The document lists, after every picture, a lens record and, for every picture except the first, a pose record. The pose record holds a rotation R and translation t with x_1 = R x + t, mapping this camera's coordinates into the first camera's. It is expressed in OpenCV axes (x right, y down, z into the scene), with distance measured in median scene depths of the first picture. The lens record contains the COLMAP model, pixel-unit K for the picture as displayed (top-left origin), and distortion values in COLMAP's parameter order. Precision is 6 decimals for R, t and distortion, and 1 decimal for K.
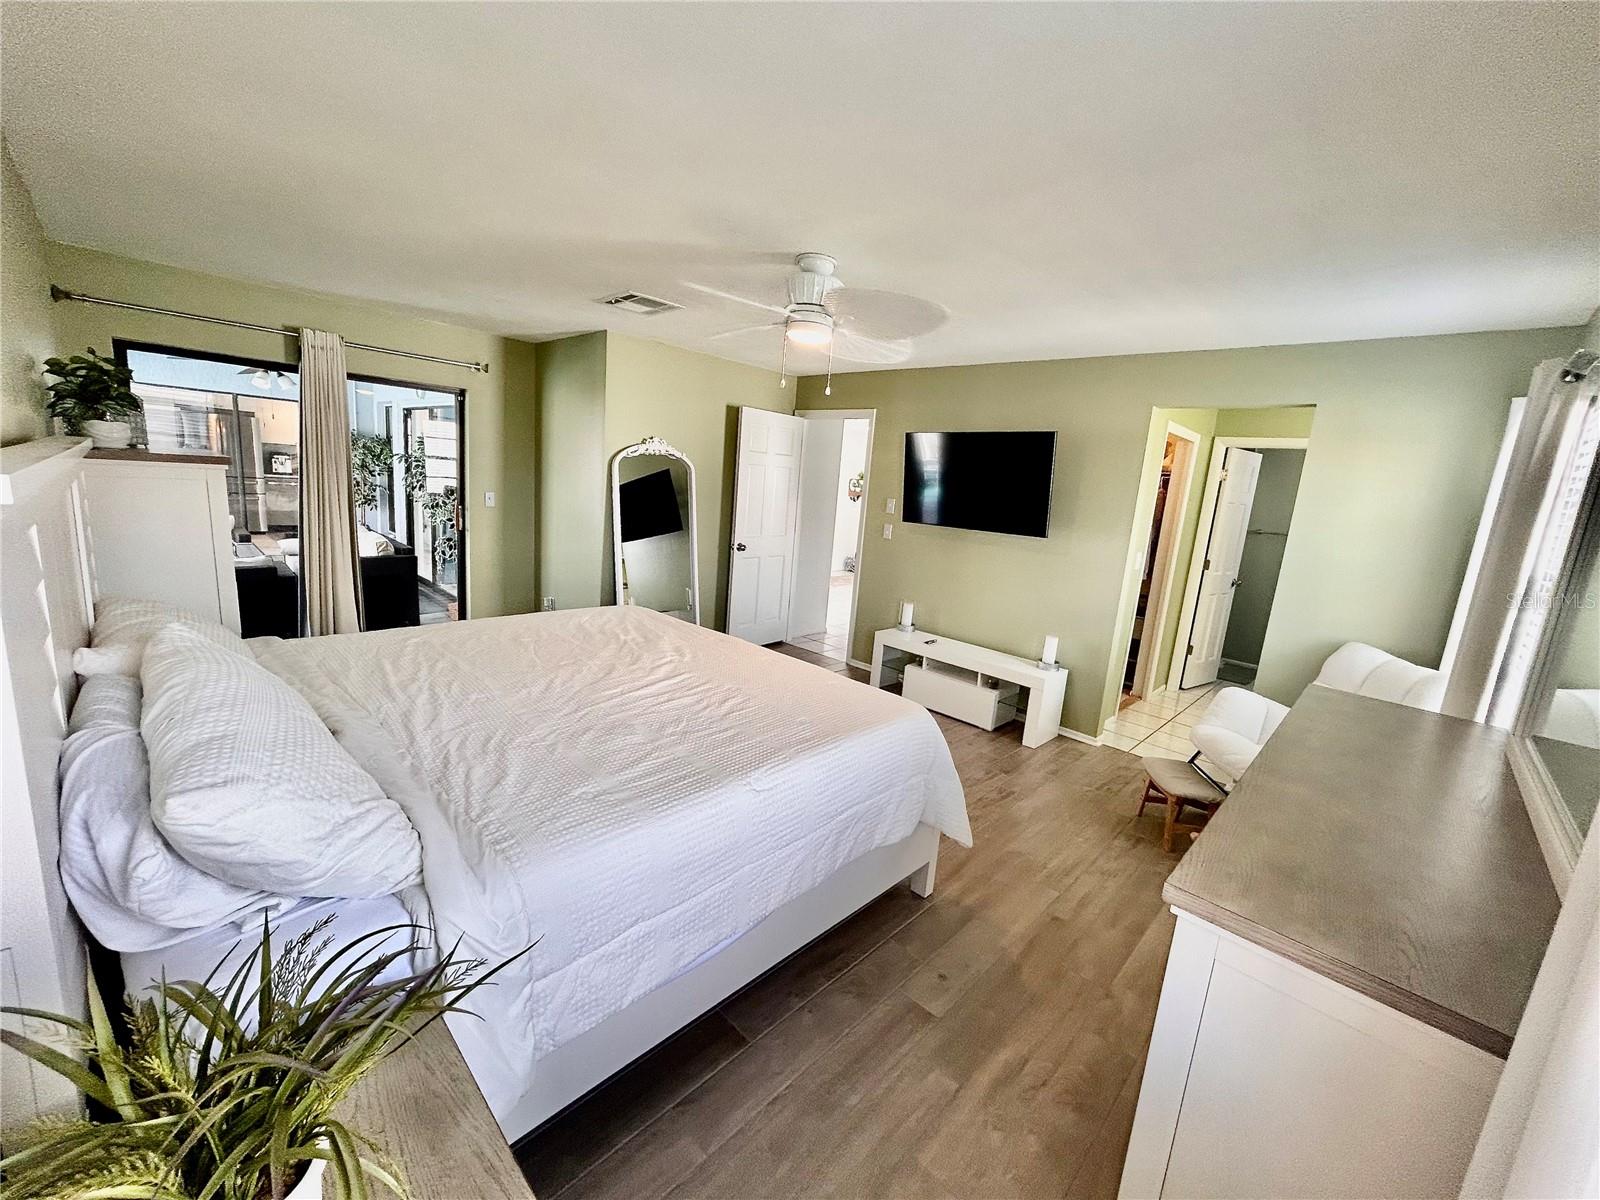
lens RADIAL K [[641.7, 0, 800.0], [0, 641.7, 600.0], [0, 0, 1]] dist [-0.001497, 0.005152]
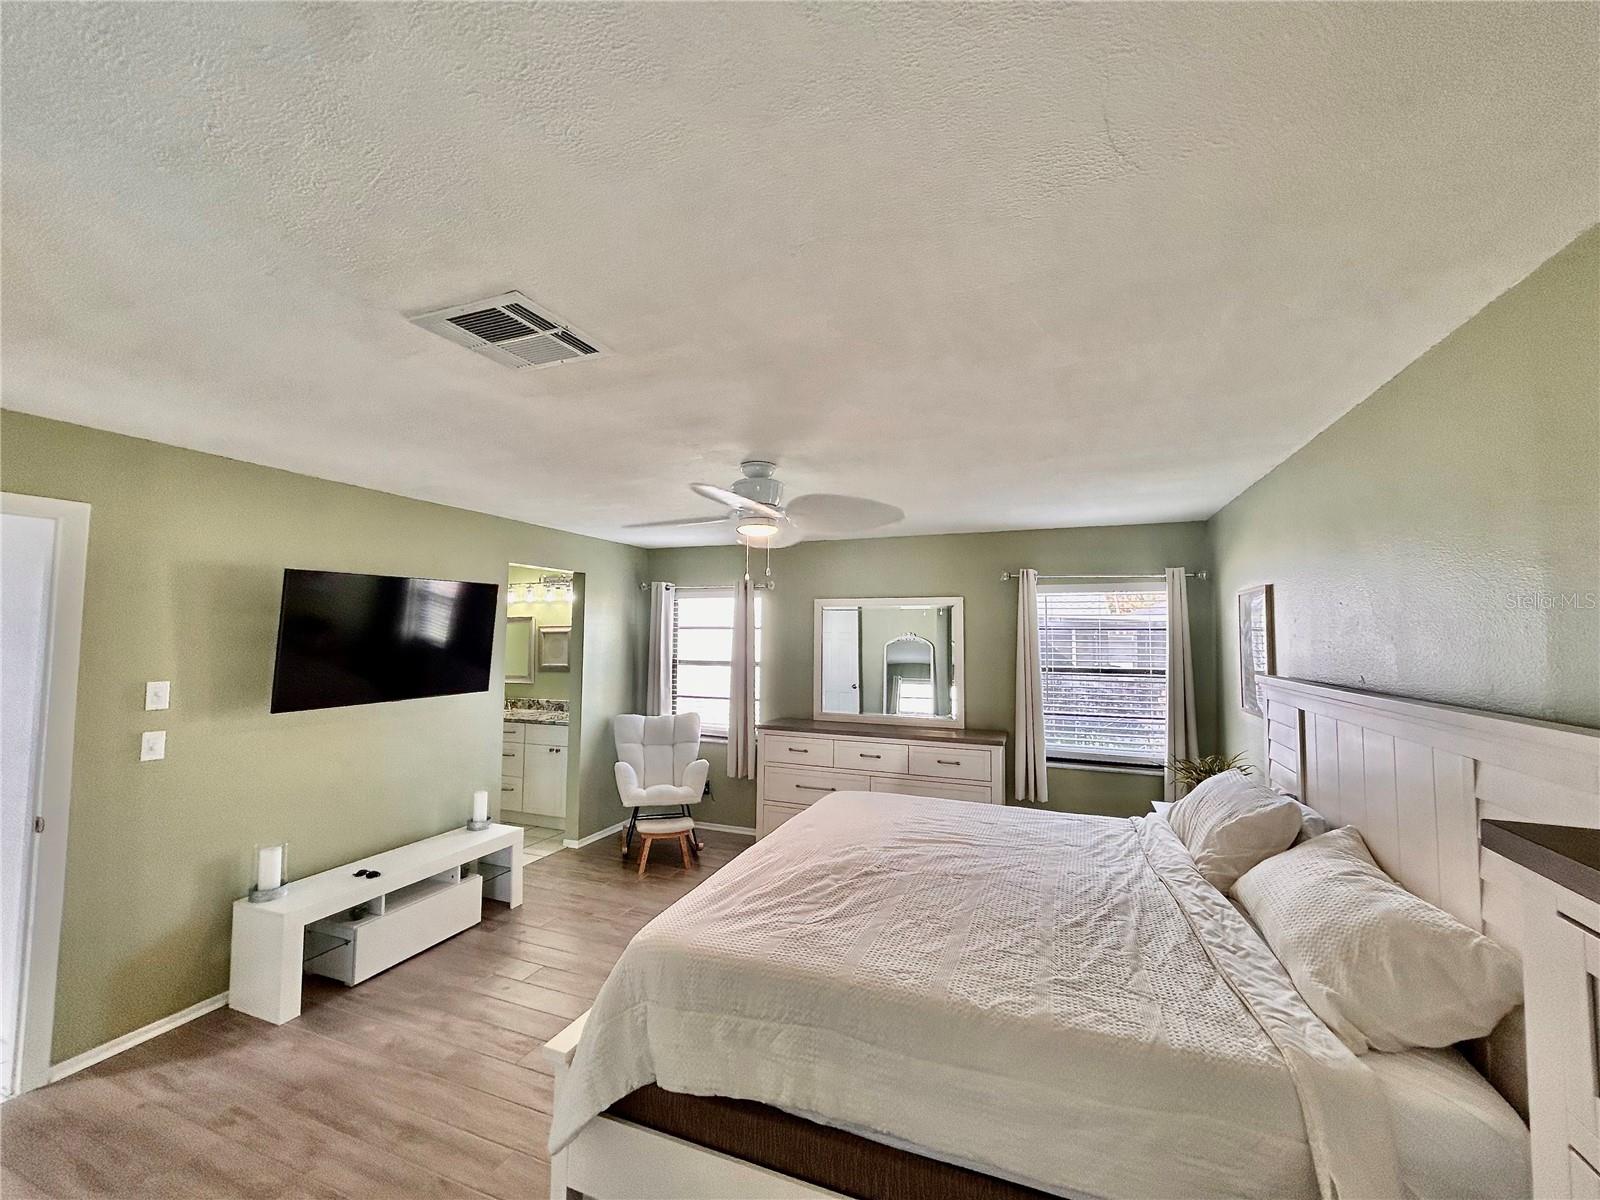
lens RADIAL K [[641.7, 0, 800.0], [0, 641.7, 600.0], [0, 0, 1]] dist [-0.001497, 0.005152]
pose [[-0.388937, -0.029436, 0.920794, -0.913268], [0.135805, 0.986738, 0.088907, -0.339566], [-0.911200, 0.159628, -0.379782, 1.218532]]
